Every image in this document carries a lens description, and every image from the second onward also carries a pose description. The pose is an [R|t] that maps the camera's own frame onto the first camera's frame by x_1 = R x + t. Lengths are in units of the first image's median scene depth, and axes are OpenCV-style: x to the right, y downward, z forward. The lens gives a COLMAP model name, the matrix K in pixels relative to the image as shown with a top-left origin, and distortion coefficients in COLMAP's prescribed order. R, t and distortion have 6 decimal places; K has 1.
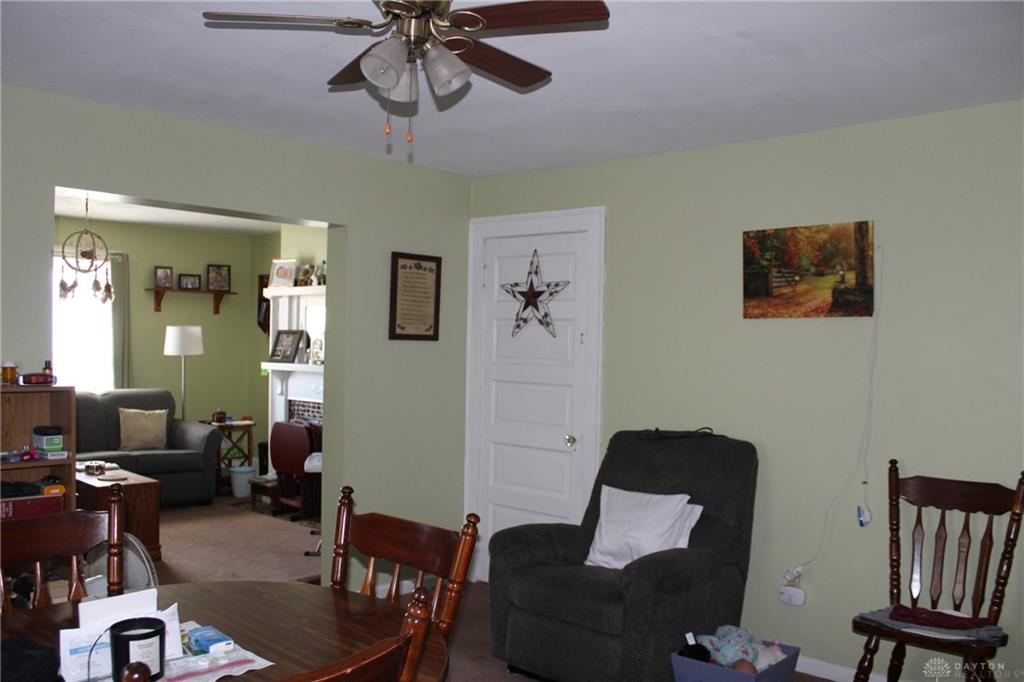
lens RADIAL K [[882.9, 0, 512.0], [0, 882.9, 341.0], [0, 0, 1]] dist [-0.143517, 0.139589]
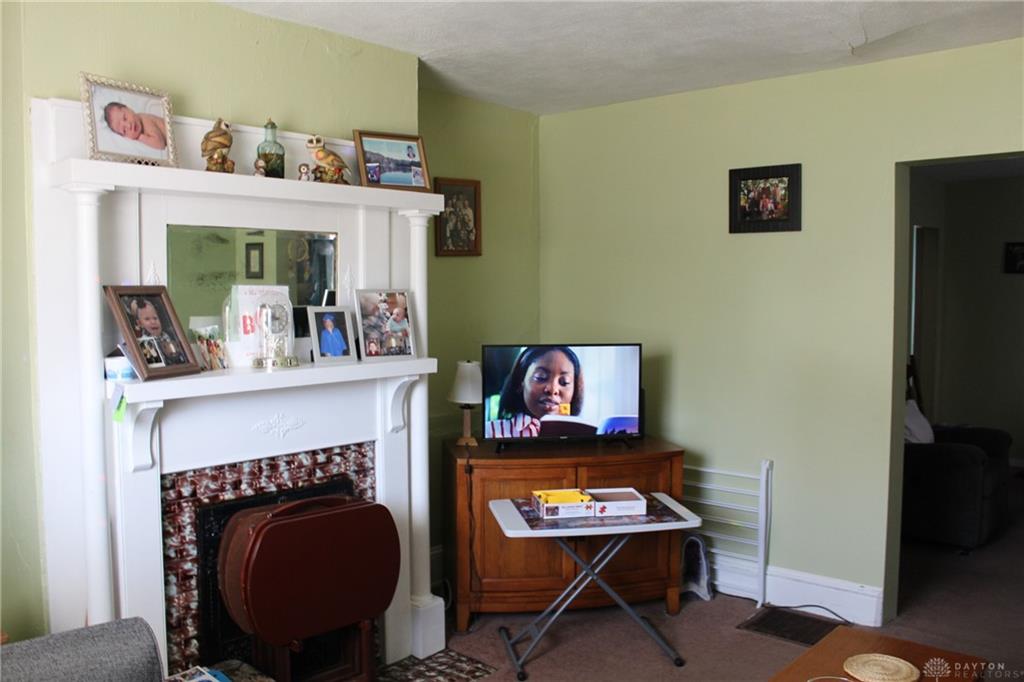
lens RADIAL K [[882.9, 0, 512.0], [0, 882.9, 341.0], [0, 0, 1]] dist [-0.143517, 0.139589]
pose [[-0.020169, -0.078449, 0.996714, -0.607053], [0.003559, 0.996905, 0.078536, -0.017143], [-0.999790, 0.005131, -0.019827, 0.845817]]
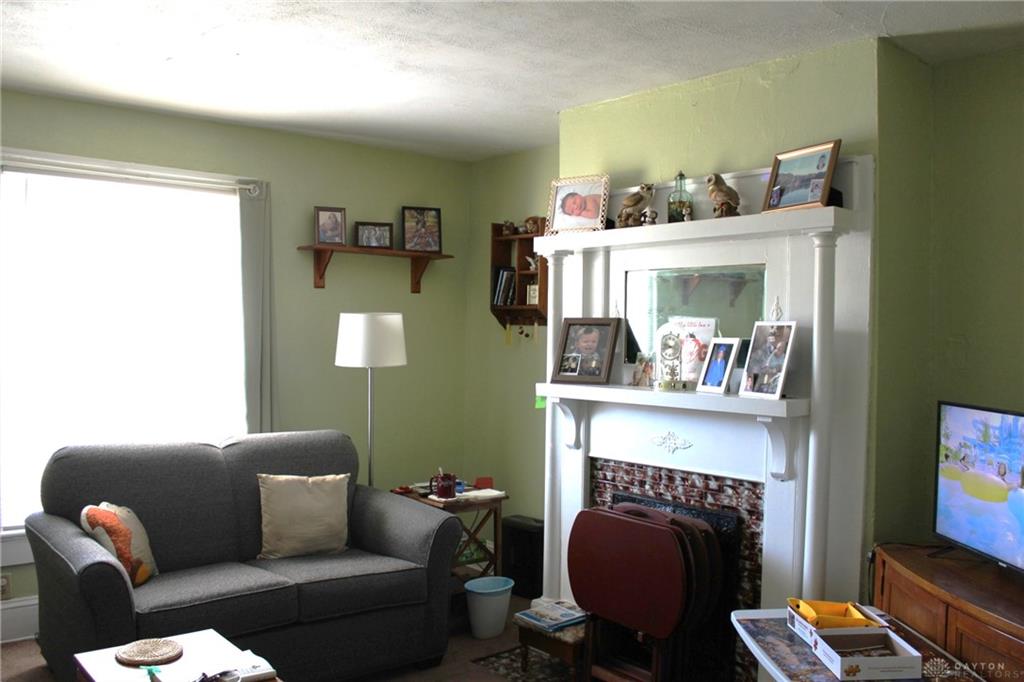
lens RADIAL K [[882.9, 0, 512.0], [0, 882.9, 341.0], [0, 0, 1]] dist [-0.143517, 0.139589]
pose [[0.993012, -0.003708, -0.117954, -0.237161], [0.004157, 0.999985, 0.003561, -0.001388], [0.117939, -0.004026, 0.993013, 0.487944]]
